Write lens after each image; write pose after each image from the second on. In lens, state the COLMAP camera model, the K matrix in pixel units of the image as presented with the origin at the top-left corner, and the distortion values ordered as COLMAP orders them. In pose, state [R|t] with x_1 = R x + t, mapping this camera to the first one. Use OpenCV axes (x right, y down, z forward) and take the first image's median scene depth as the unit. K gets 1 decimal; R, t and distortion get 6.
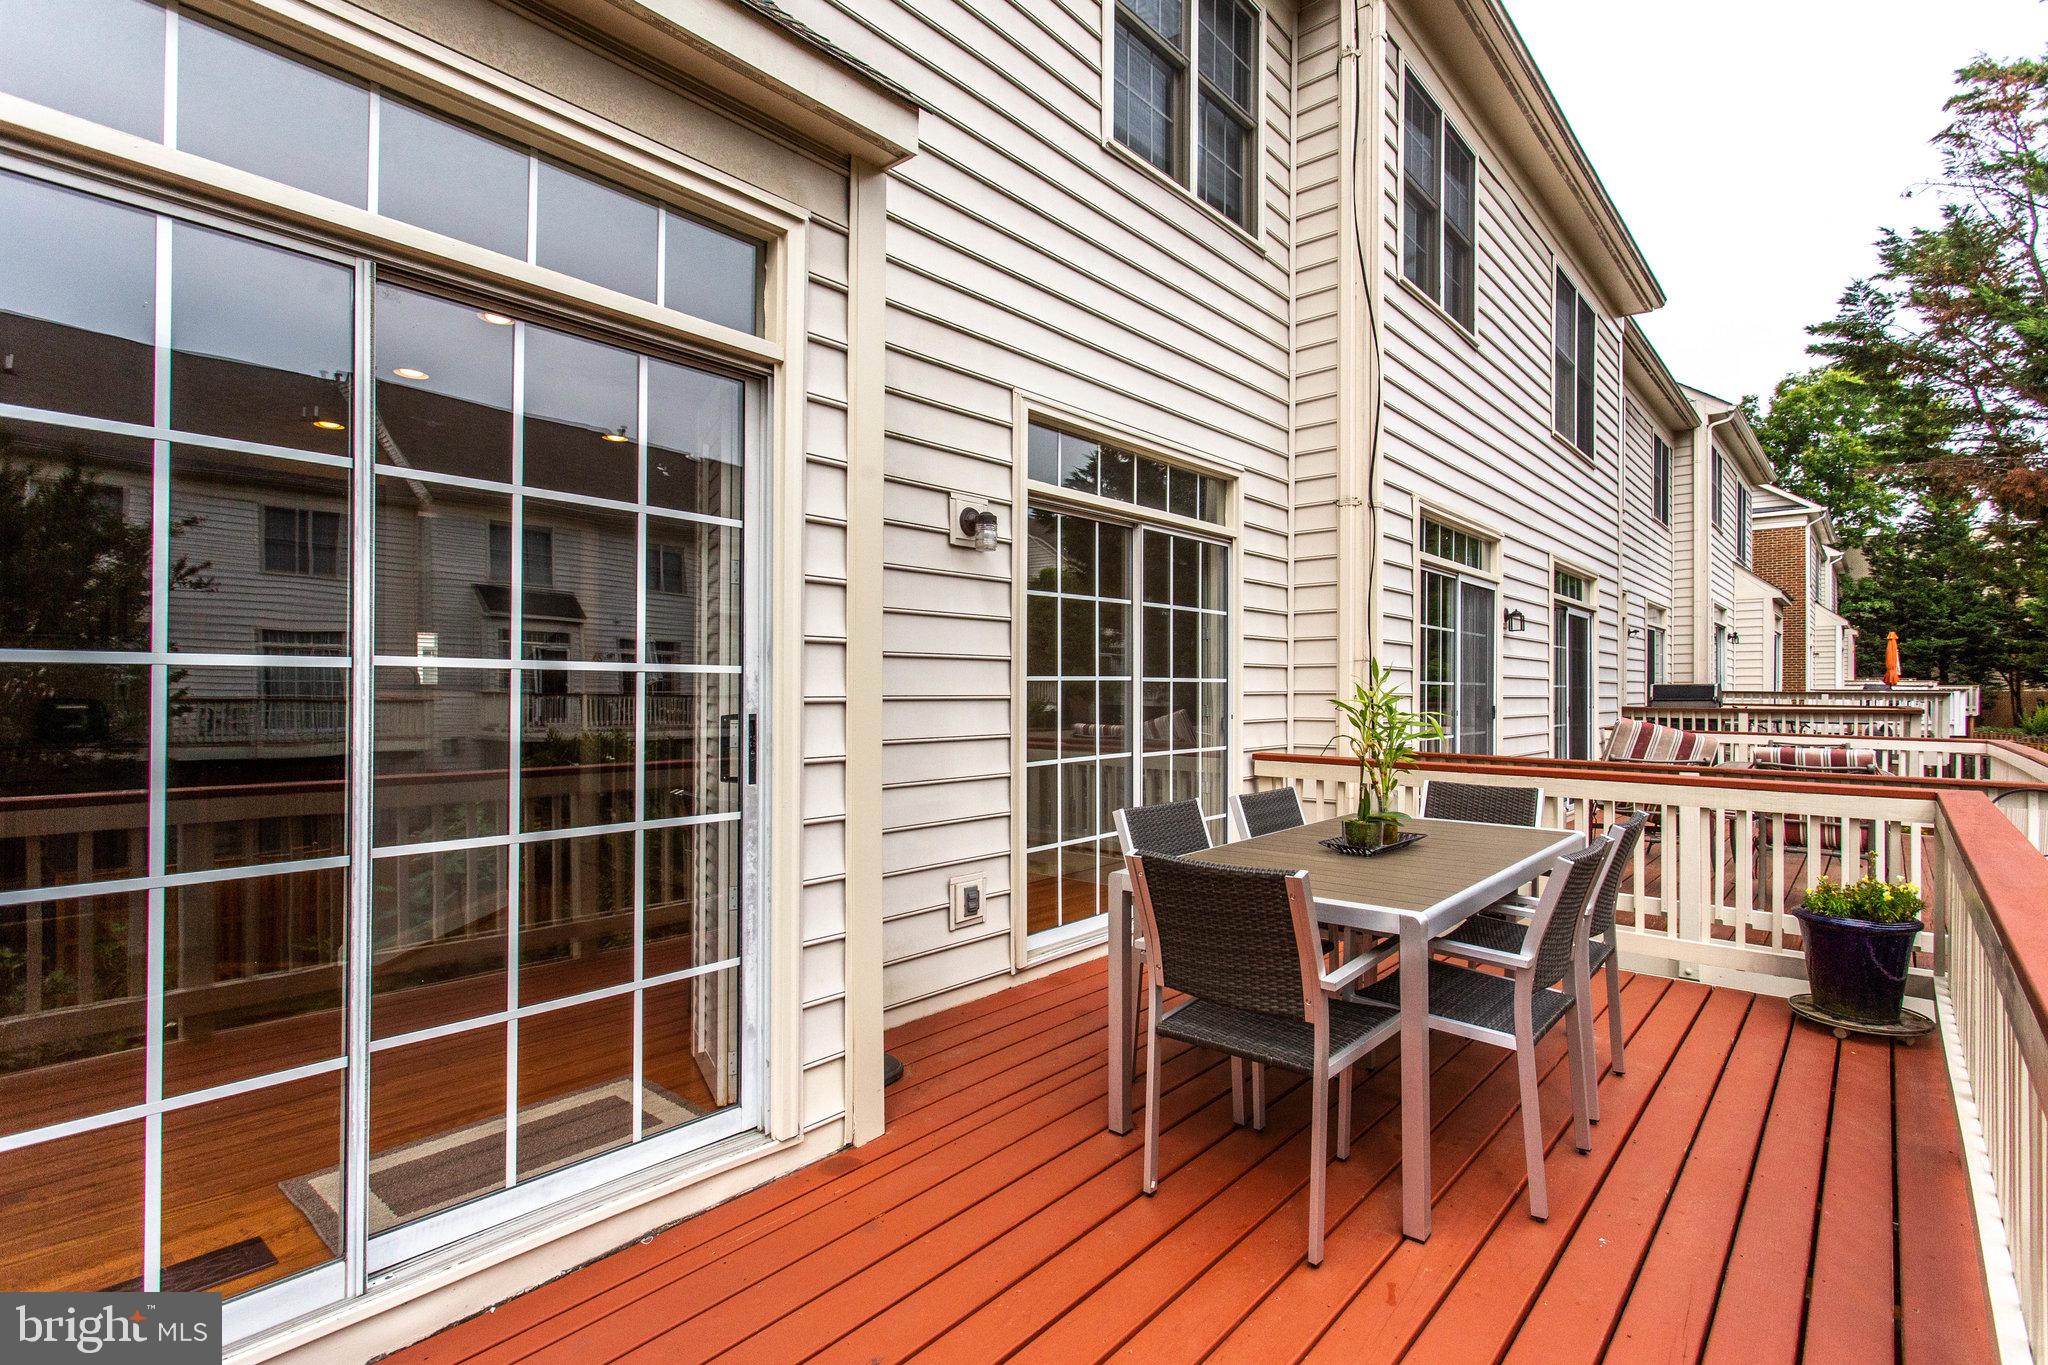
lens RADIAL K [[1012.3, 0, 1013.7], [0, 1012.3, 674.0], [0, 0, 1]] dist [0.017499, 0.001300]
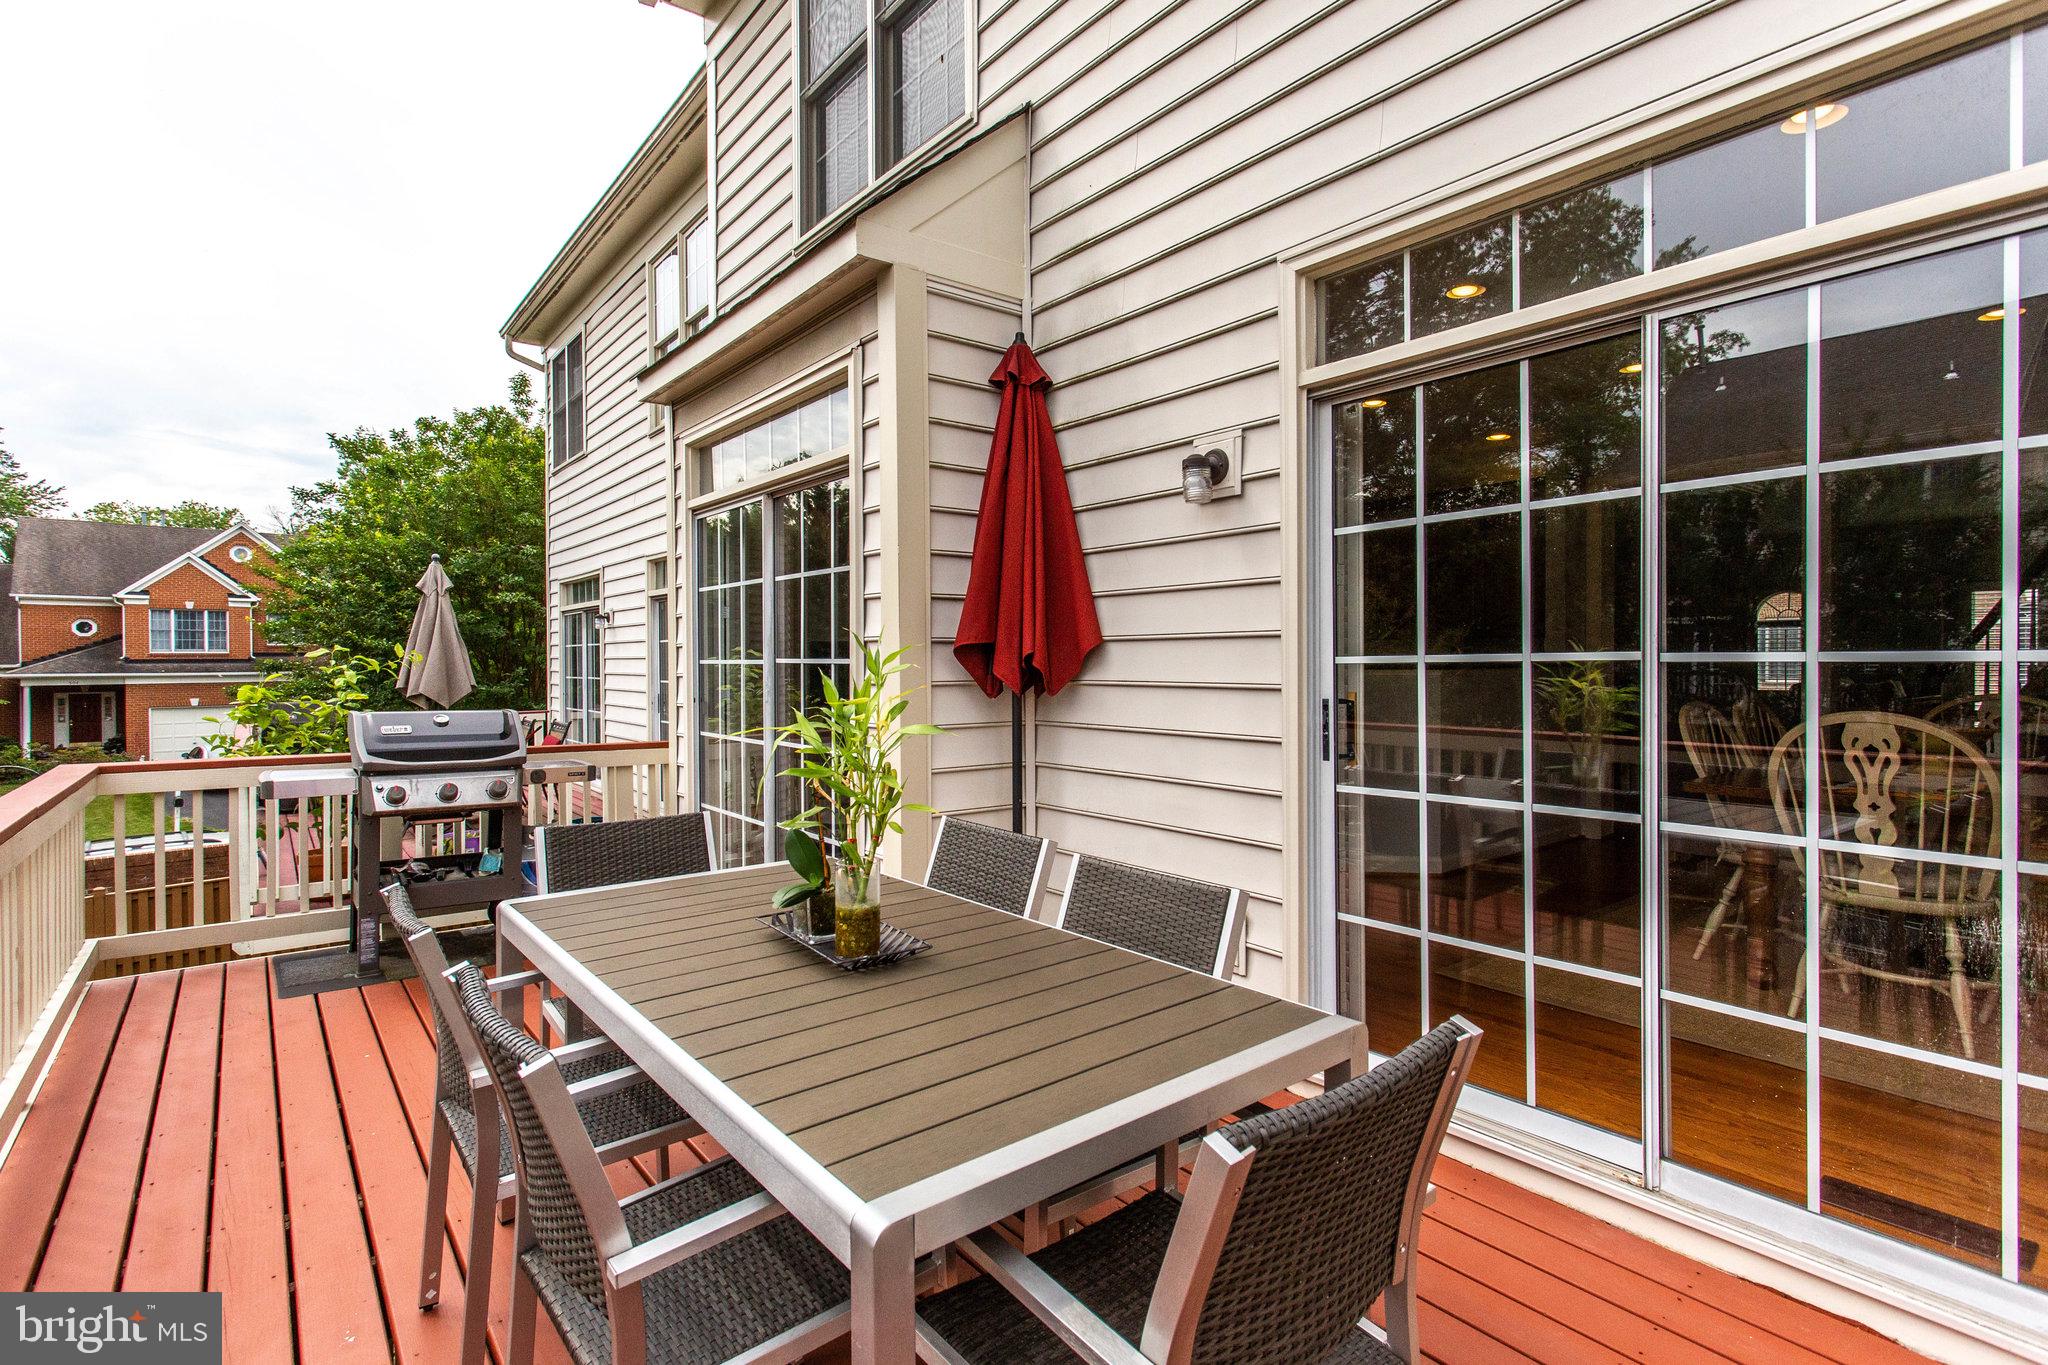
lens RADIAL K [[1012.3, 0, 1010.4], [0, 1012.3, 680.6], [0, 0, 1]] dist [0.017499, 0.001300]
pose [[-0.203984, 0.000212, -0.978974, 0.737595], [0.000772, 1.000000, 0.000056, 0.018978], [0.978974, -0.000744, -0.203984, 0.950470]]
